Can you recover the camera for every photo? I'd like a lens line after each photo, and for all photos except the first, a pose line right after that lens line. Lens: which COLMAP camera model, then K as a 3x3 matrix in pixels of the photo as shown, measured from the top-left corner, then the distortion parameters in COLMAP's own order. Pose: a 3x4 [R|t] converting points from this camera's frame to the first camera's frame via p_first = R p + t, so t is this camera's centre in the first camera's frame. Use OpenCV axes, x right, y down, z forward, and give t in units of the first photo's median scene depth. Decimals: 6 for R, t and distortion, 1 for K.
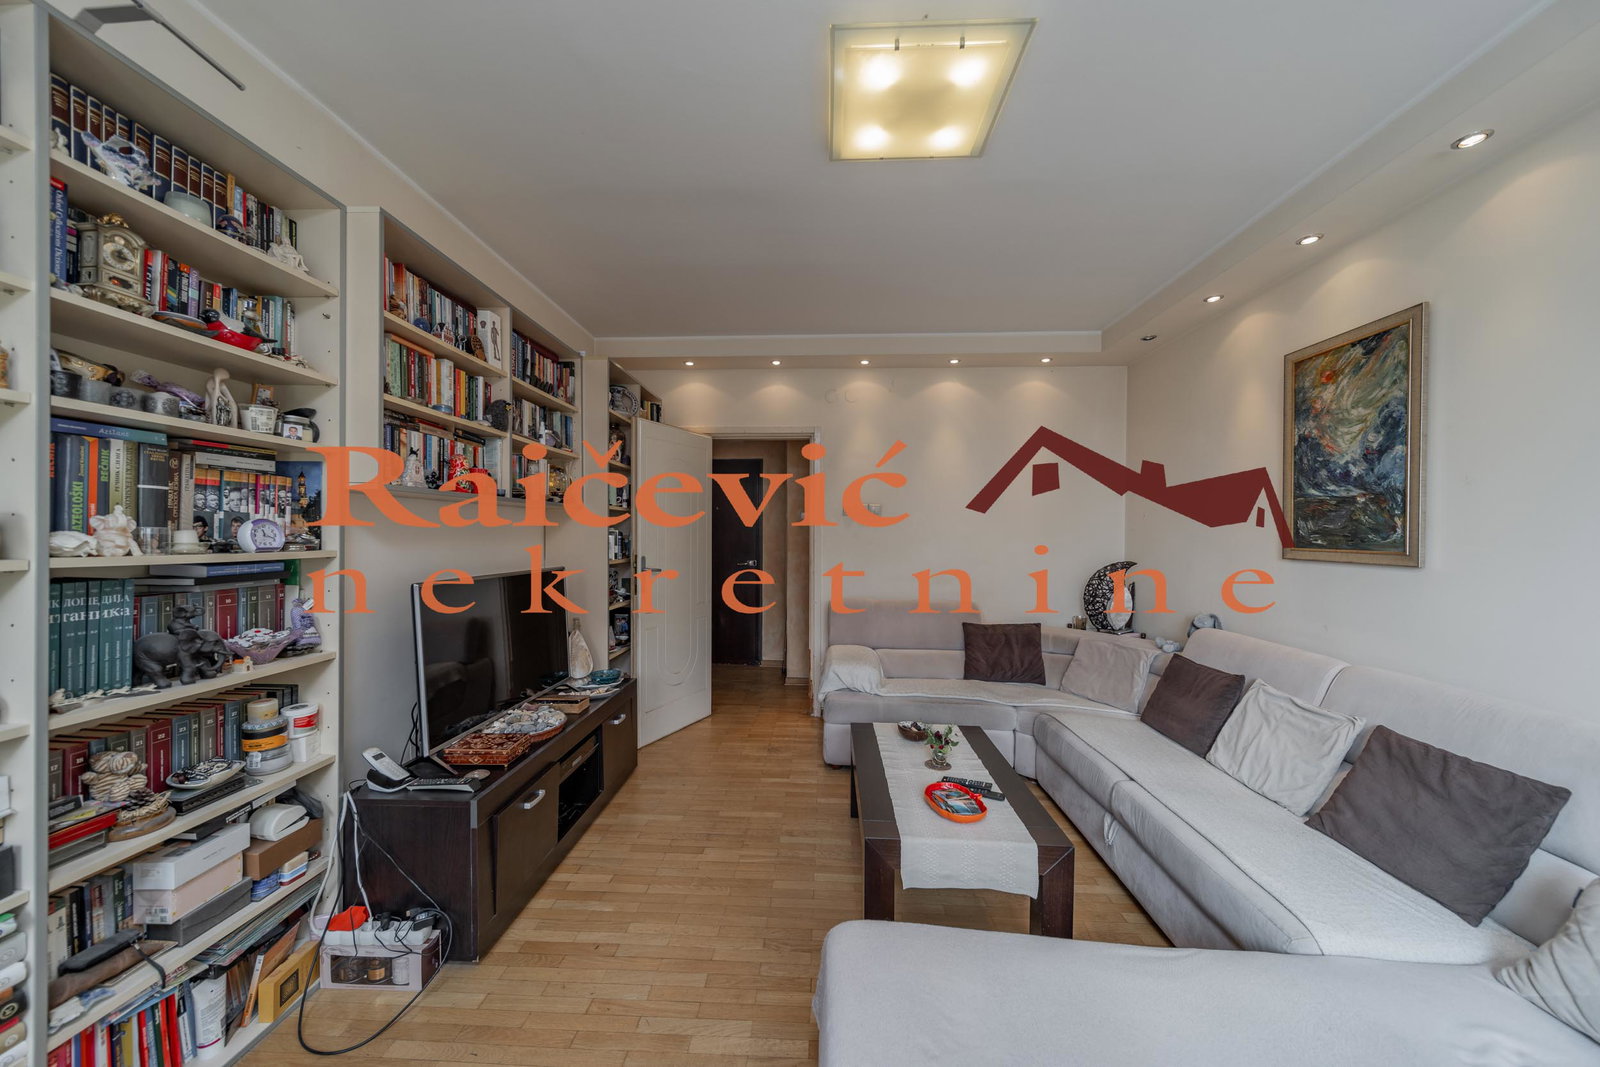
lens RADIAL K [[563.3, 0, 802.4], [0, 563.3, 540.1], [0, 0, 1]] dist [-0.000035, -0.000693]
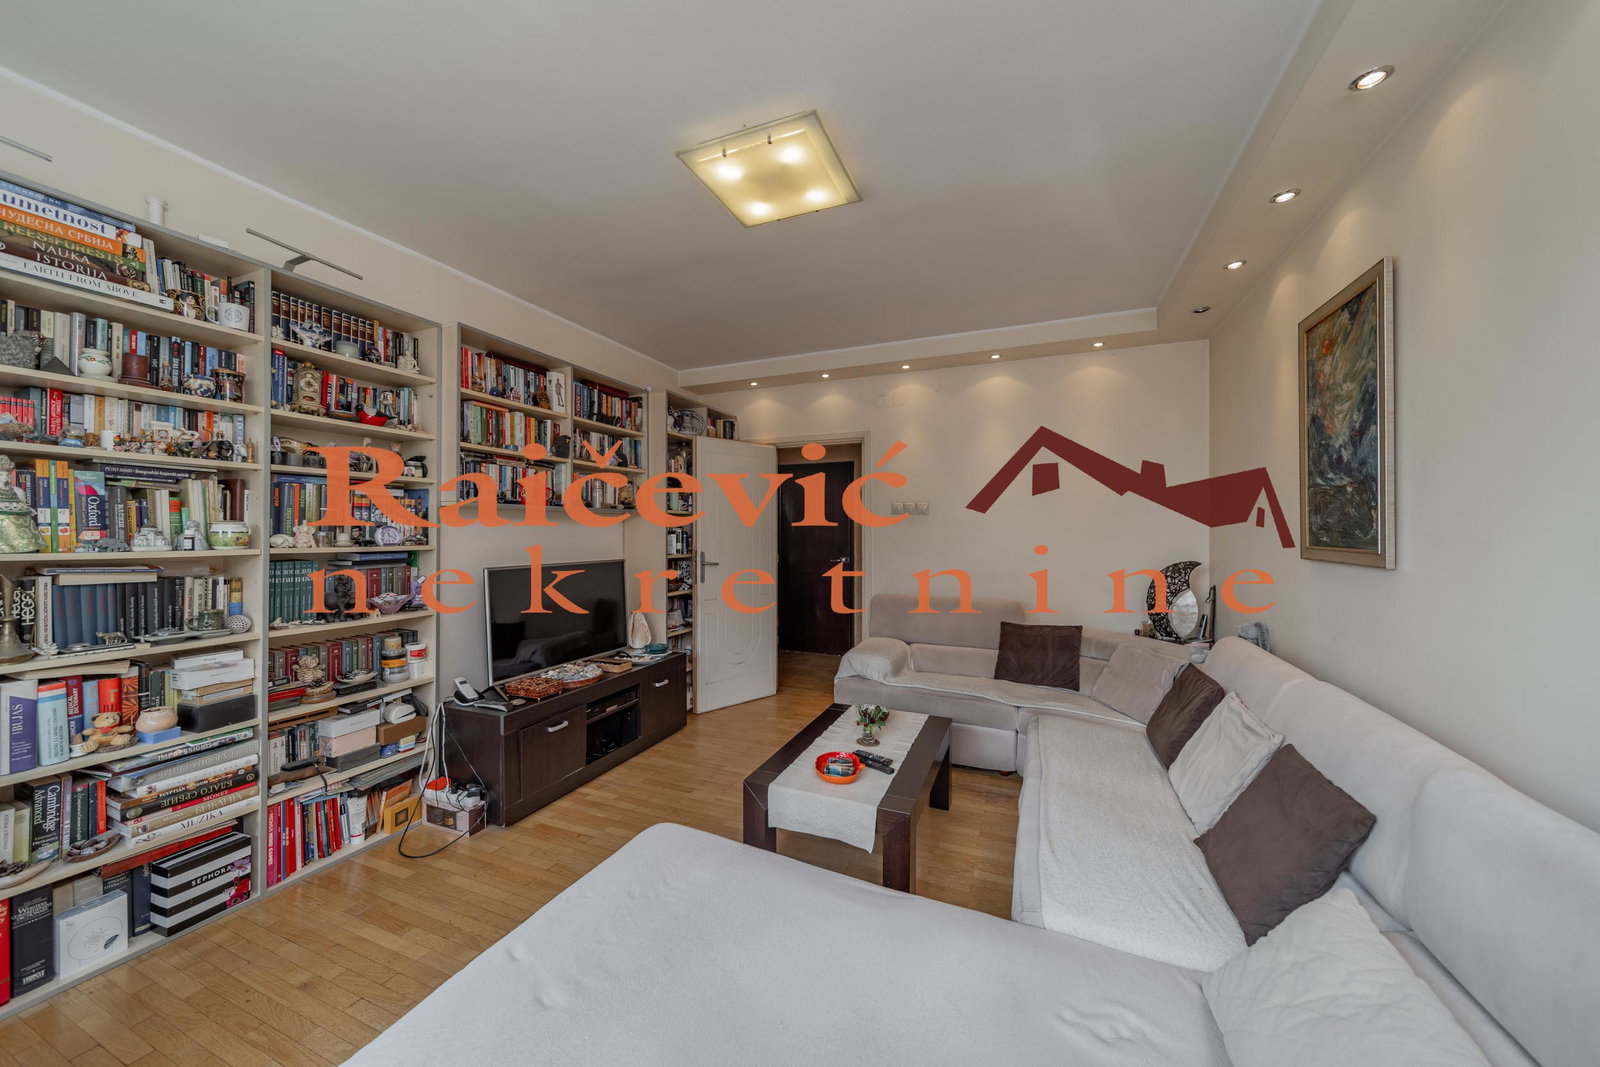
lens RADIAL K [[567.9, 0, 784.2], [0, 567.9, 531.5], [0, 0, 1]] dist [0.000673, -0.000120]
pose [[0.936907, -0.006109, -0.349525, 0.573740], [0.002003, 0.999925, -0.012108, 0.000735], [0.349573, 0.010645, 0.936849, -0.124503]]
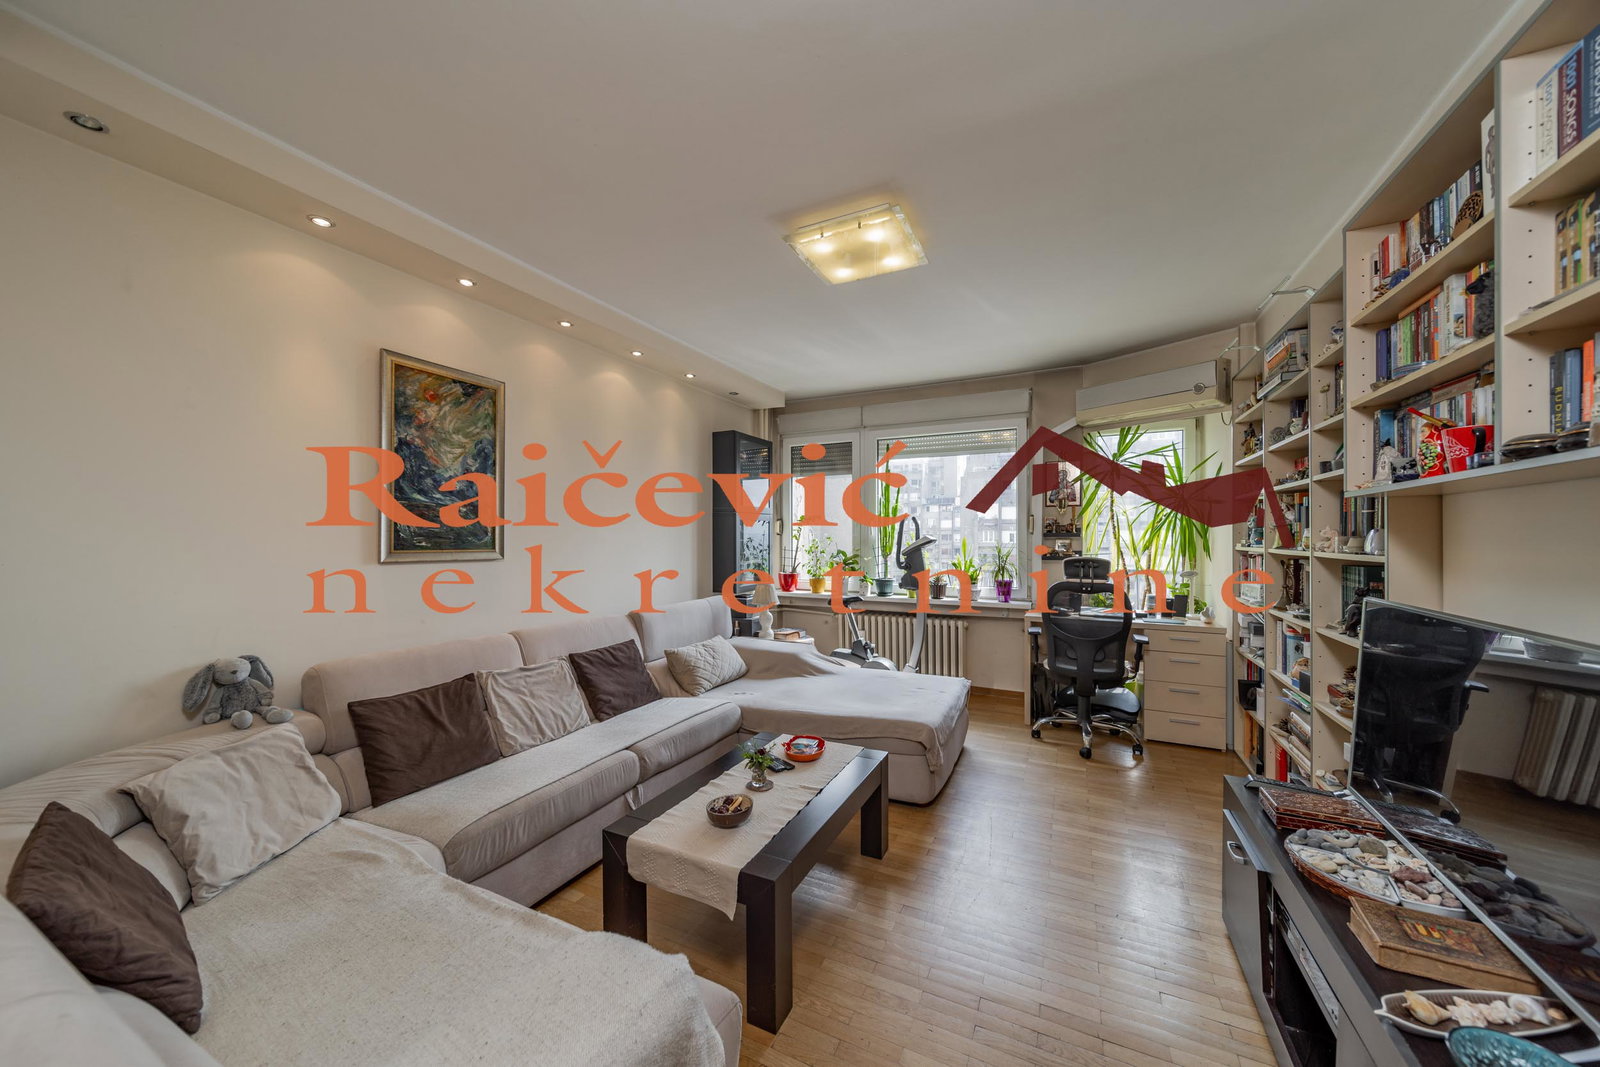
lens RADIAL K [[567.9, 0, 784.2], [0, 567.9, 531.5], [0, 0, 1]] dist [0.000673, -0.000120]
pose [[-0.912083, -0.002656, 0.409997, -0.212497], [-0.002224, 0.999996, 0.001530, -0.030176], [-0.410000, 0.000483, -0.912085, 2.178001]]
